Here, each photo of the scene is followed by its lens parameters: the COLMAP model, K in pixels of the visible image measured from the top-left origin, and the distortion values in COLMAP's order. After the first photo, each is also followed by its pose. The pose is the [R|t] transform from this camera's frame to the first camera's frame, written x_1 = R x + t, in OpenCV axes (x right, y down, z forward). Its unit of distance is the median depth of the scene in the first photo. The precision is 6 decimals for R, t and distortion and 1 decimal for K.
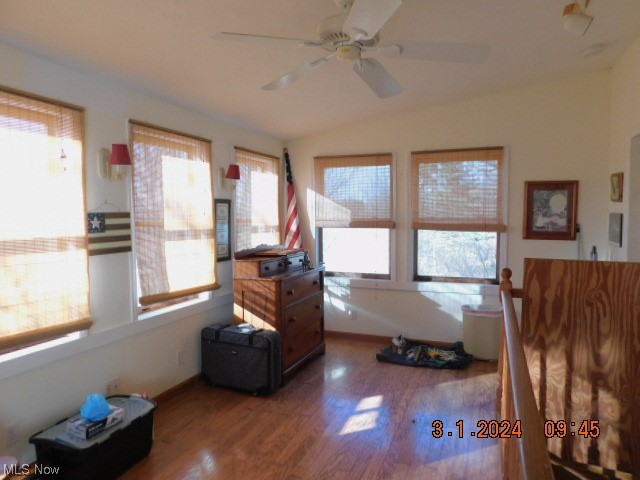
lens RADIAL K [[419.5, 0, 320.0], [0, 419.5, 240.0], [0, 0, 1]] dist [-0.071882, 0.054427]
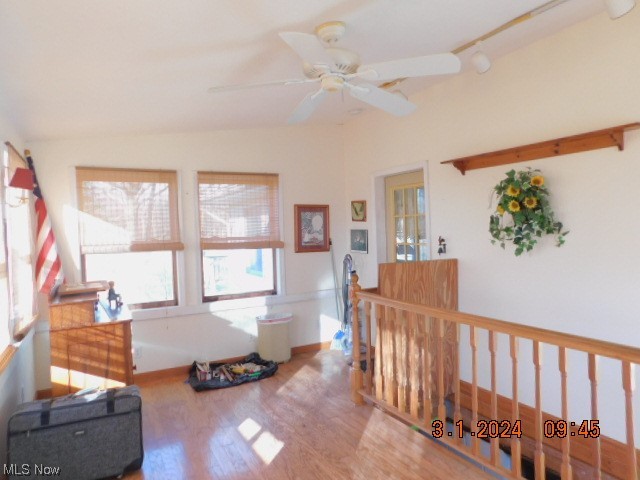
lens RADIAL K [[419.5, 0, 320.0], [0, 419.5, 240.0], [0, 0, 1]] dist [-0.071882, 0.054427]
pose [[0.630687, -0.032251, 0.775367, -0.399413], [0.072392, 0.997224, -0.017405, -0.013115], [-0.772653, 0.067107, 0.631271, 0.184716]]
